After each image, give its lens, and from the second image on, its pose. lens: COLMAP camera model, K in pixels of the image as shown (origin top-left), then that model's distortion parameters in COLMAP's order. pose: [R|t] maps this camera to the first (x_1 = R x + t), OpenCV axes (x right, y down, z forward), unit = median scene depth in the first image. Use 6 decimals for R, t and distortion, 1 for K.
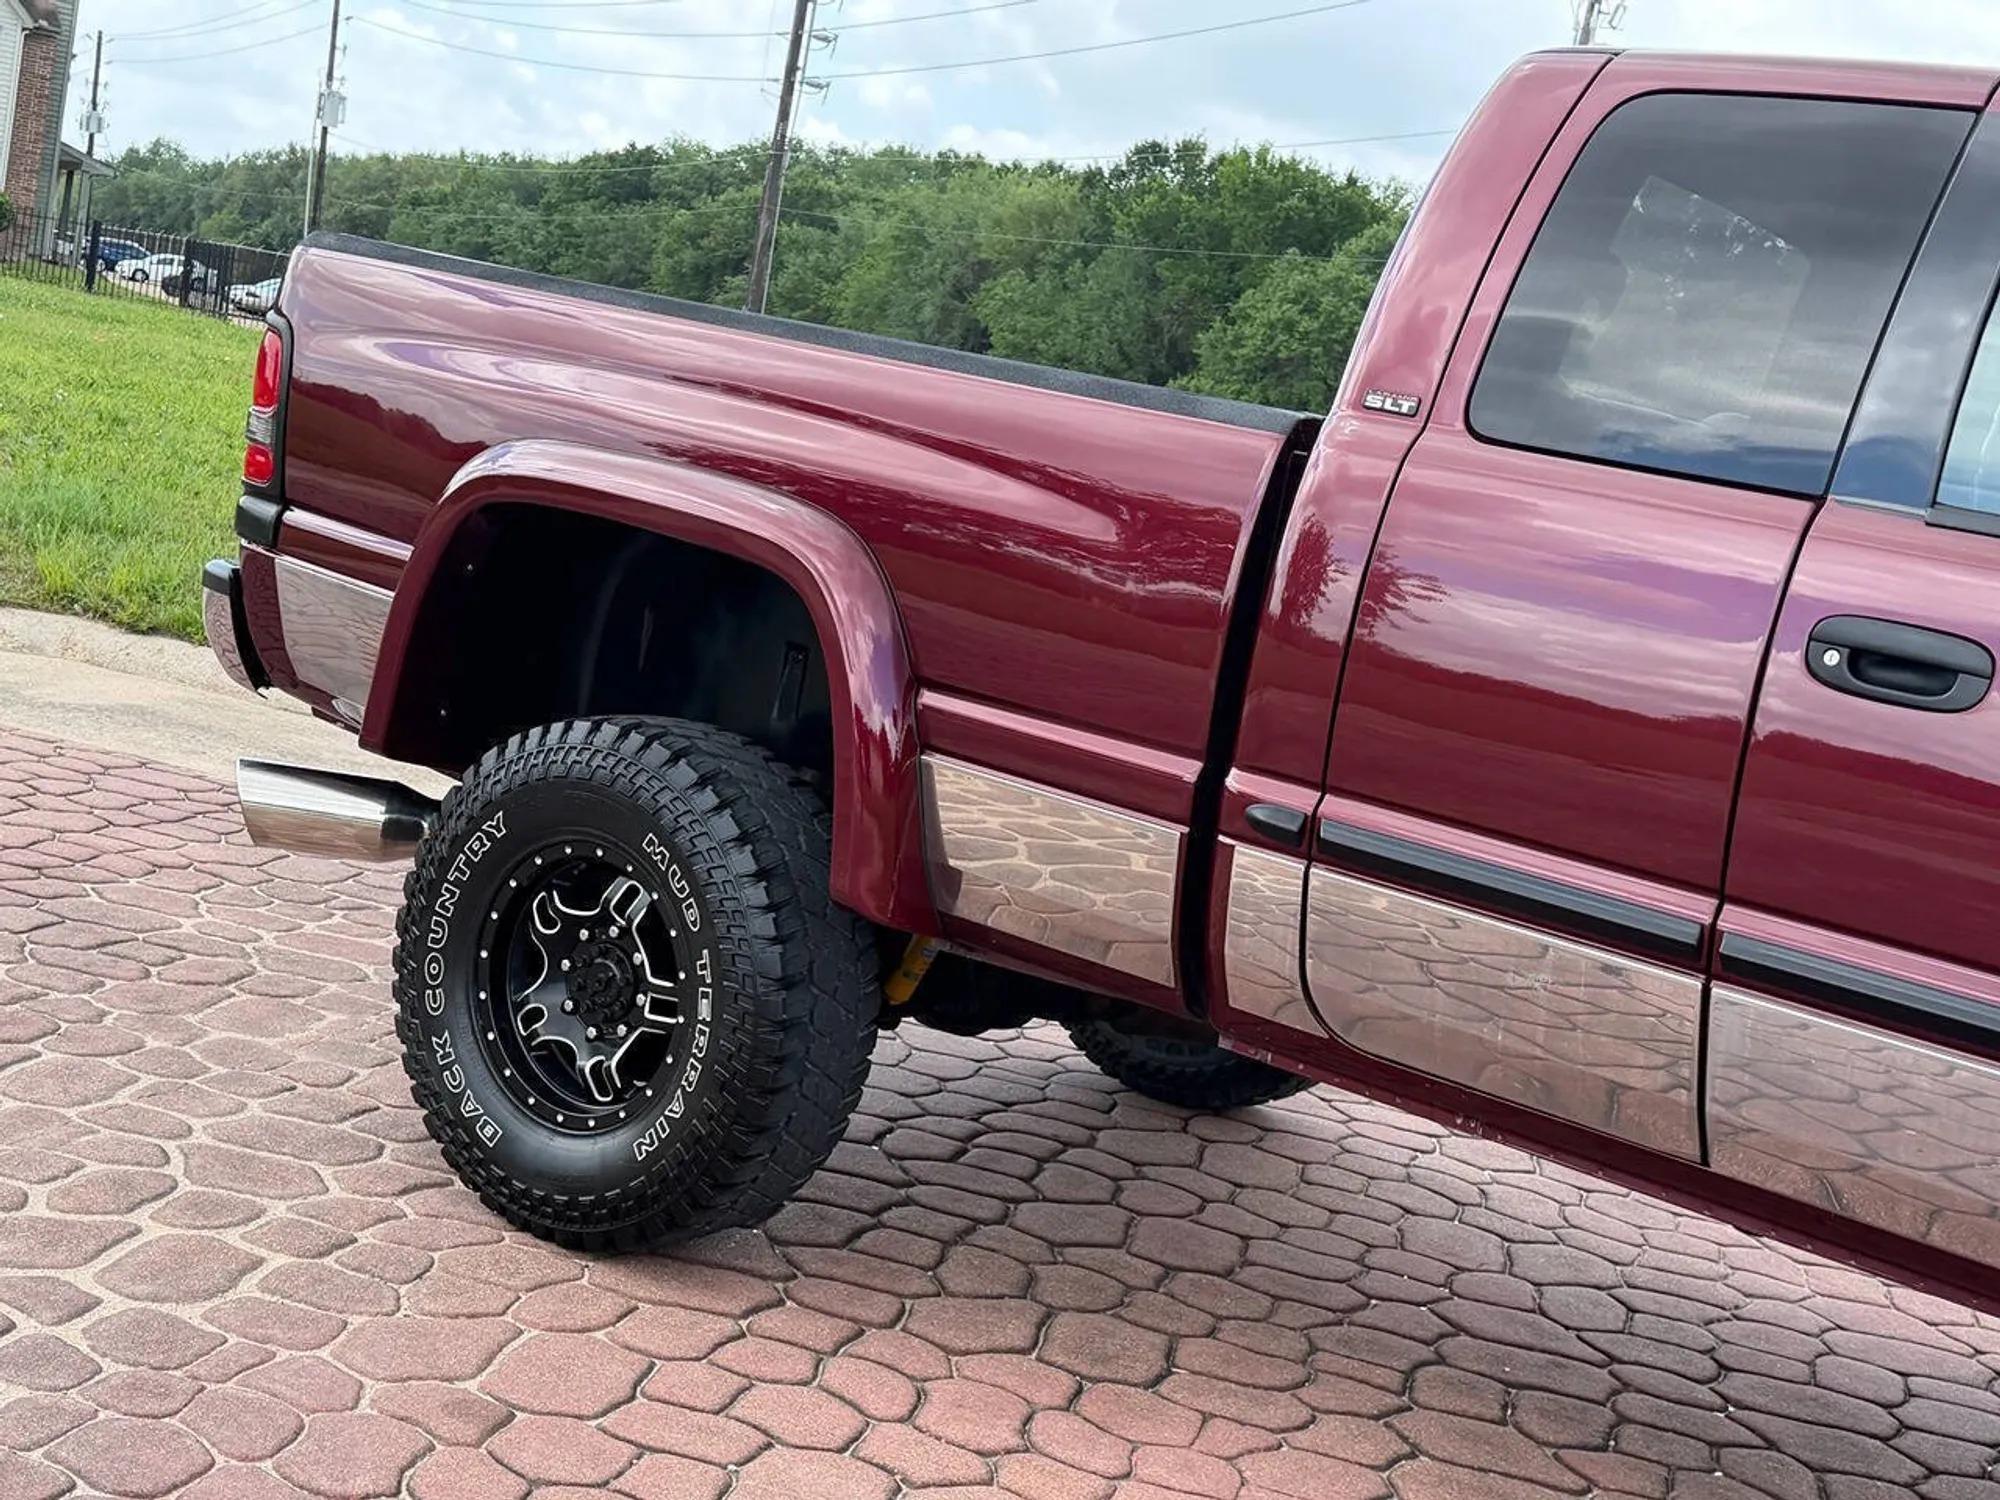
lens RADIAL K [[2610.7, 0, 986.5], [0, 2610.7, 754.3], [0, 0, 1]] dist [0.199483, -0.446247]
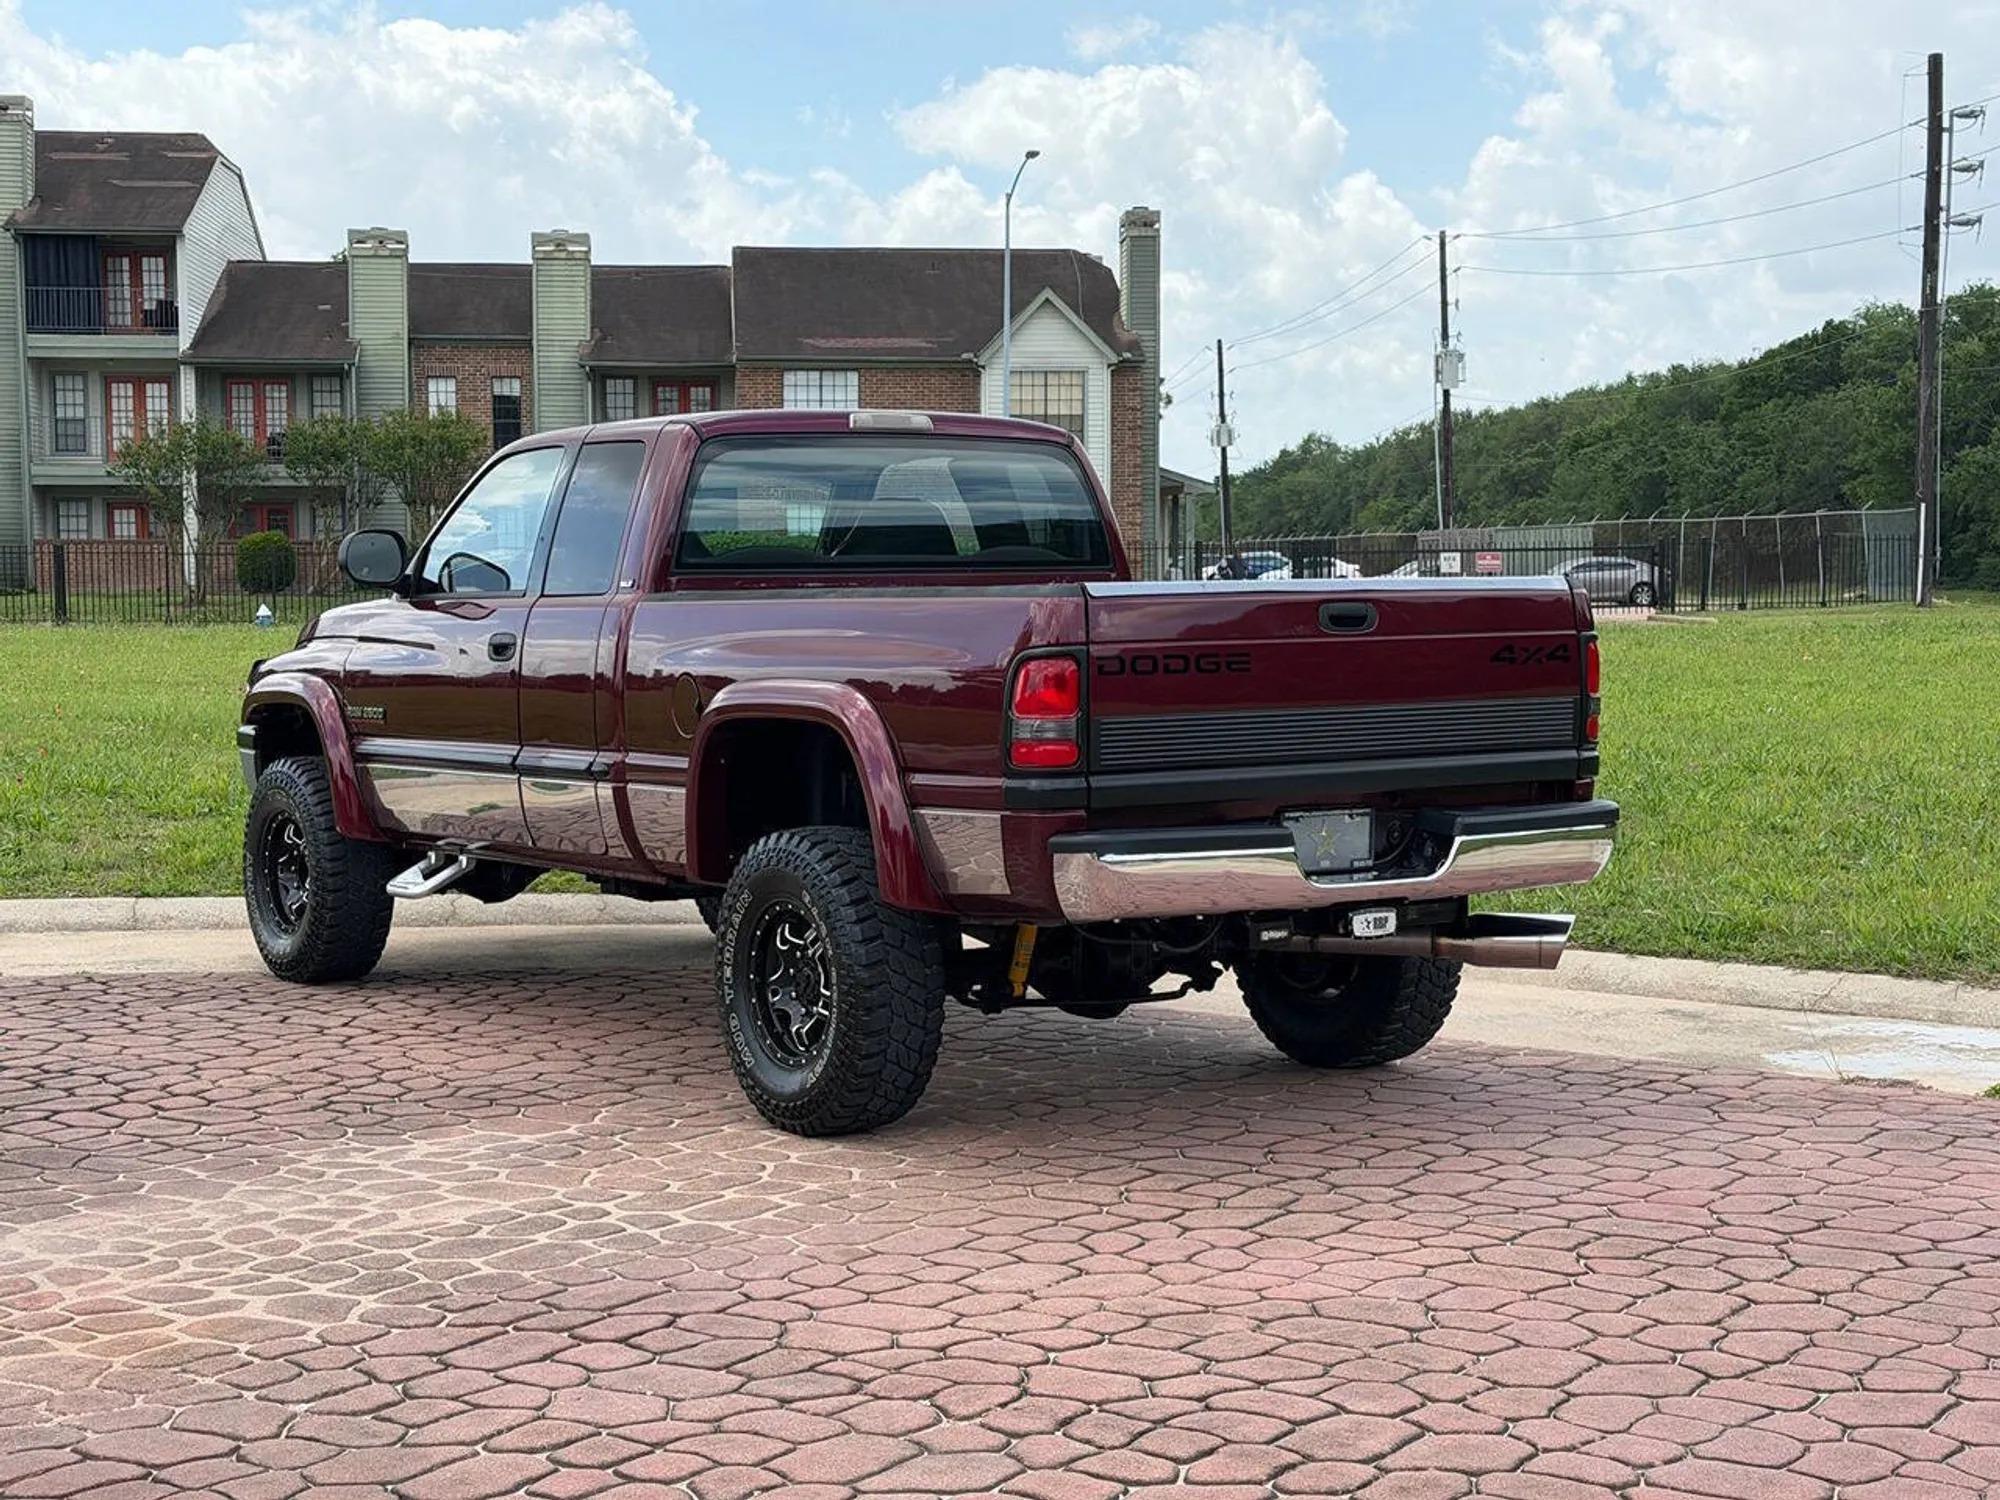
lens RADIAL K [[3102.1, 0, 997.3], [0, 3102.1, 749.6], [0, 0, 1]] dist [0.203302, -0.400649]
pose [[0.900728, -0.157375, -0.404872, 0.500352], [0.114065, 0.985046, -0.129127, 0.129169], [0.419139, 0.070127, 0.905210, -0.531608]]
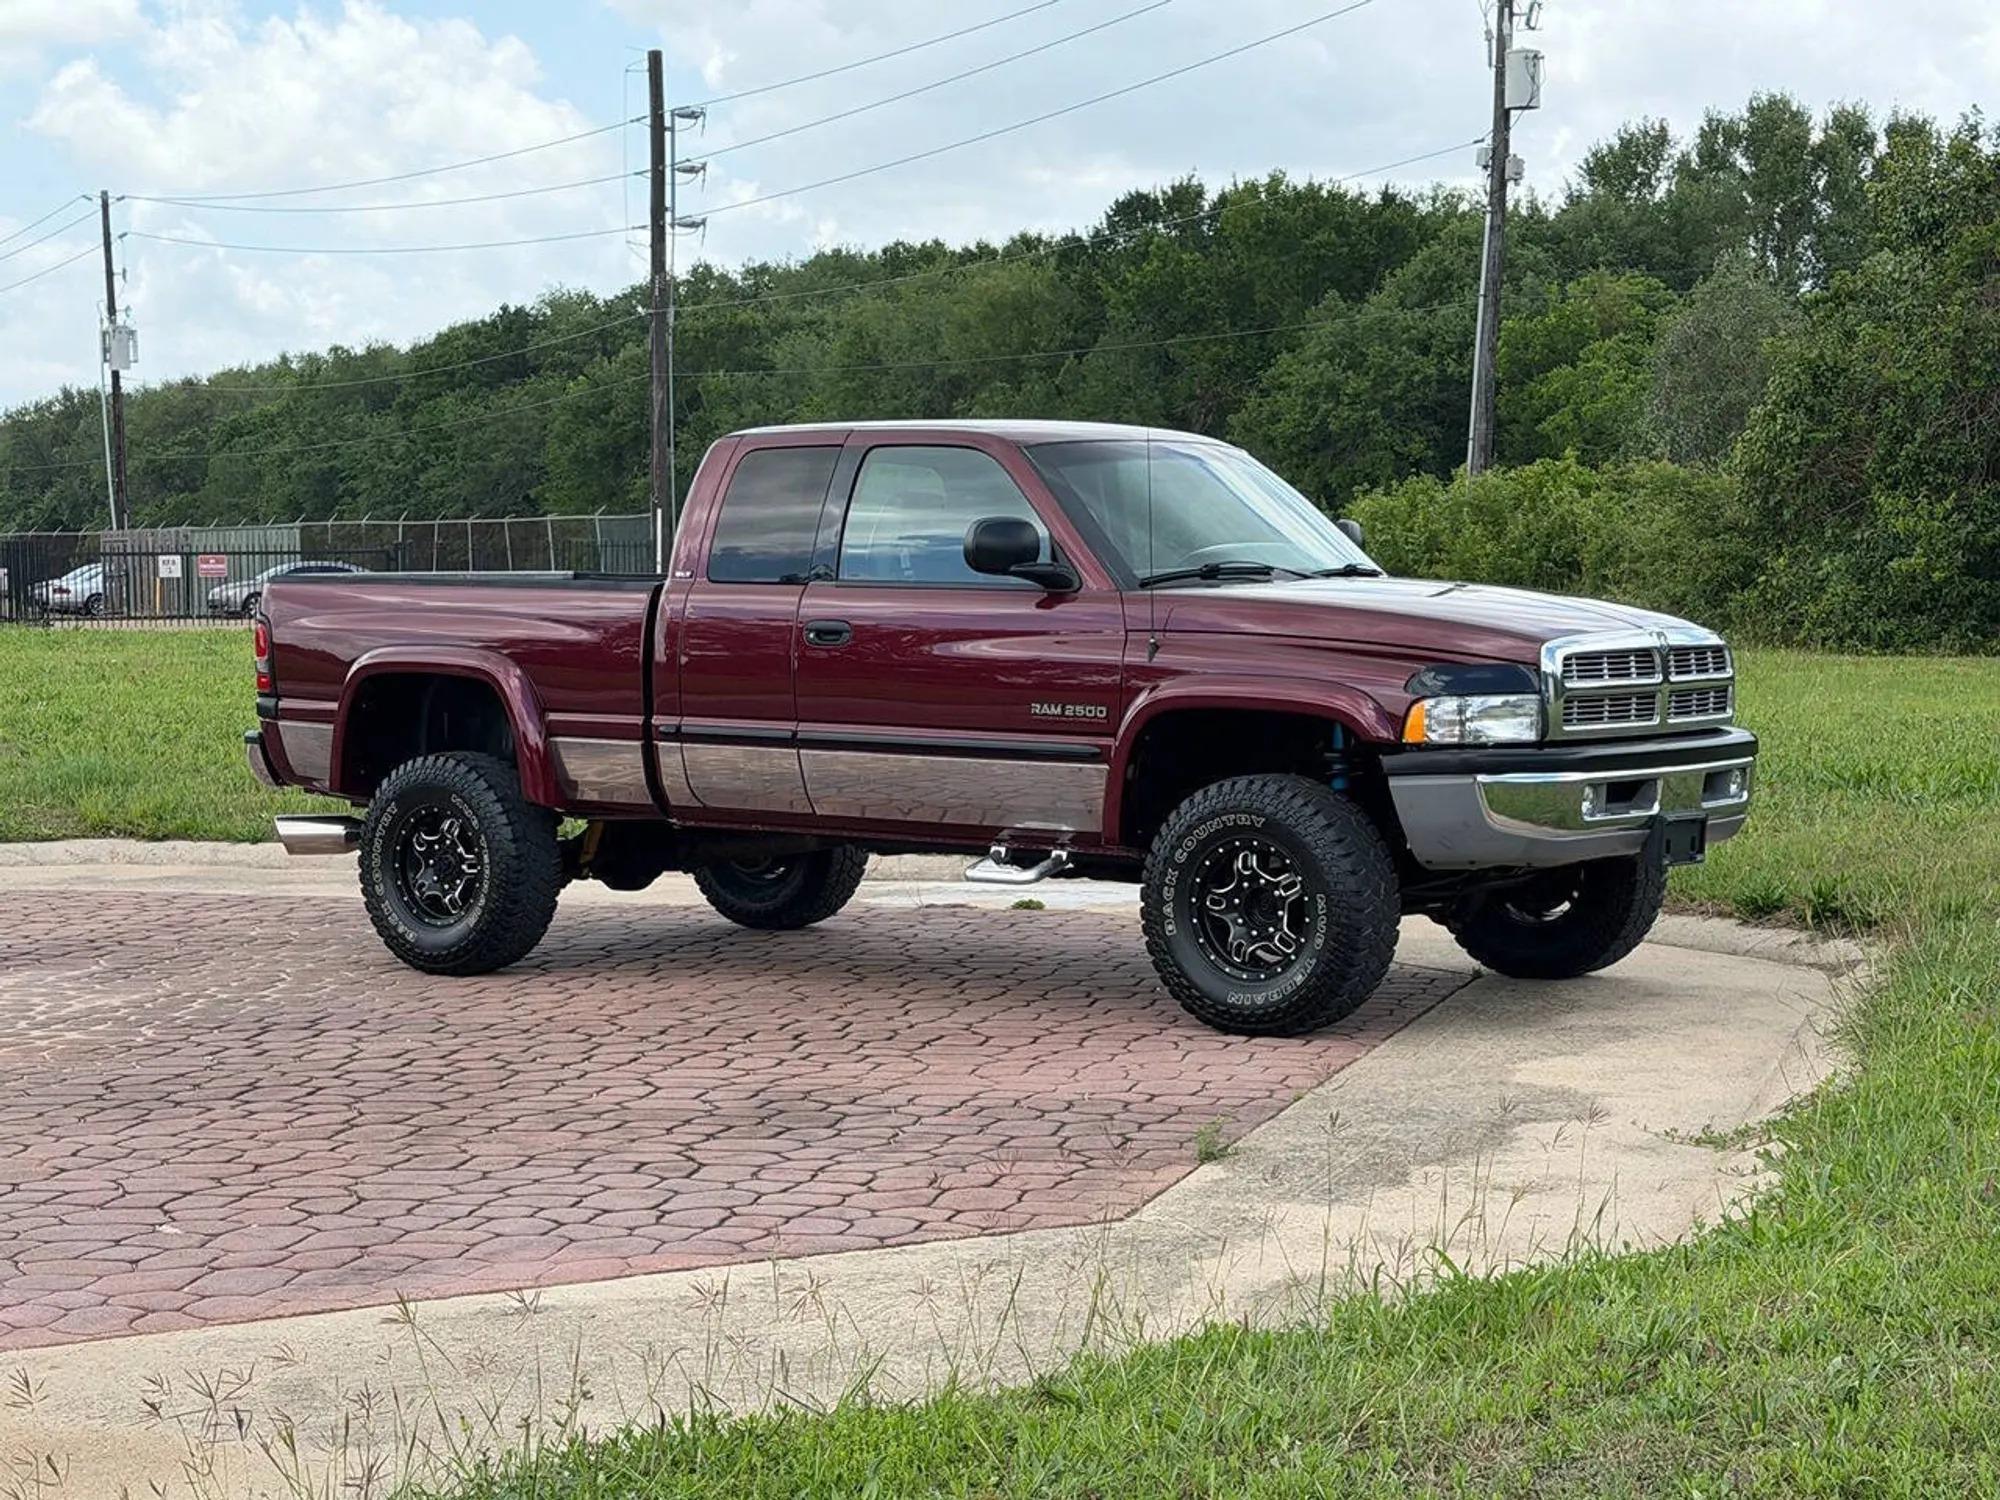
lens RADIAL K [[3643.2, 0, 1021.2], [0, 3643.2, 746.8], [0, 0, 1]] dist [0.139696, 0.116636]
pose [[0.983368, -0.180928, -0.015918, 0.339610], [0.179120, 0.980575, -0.079931, 0.264222], [0.030070, 0.075750, 0.996673, -1.781947]]
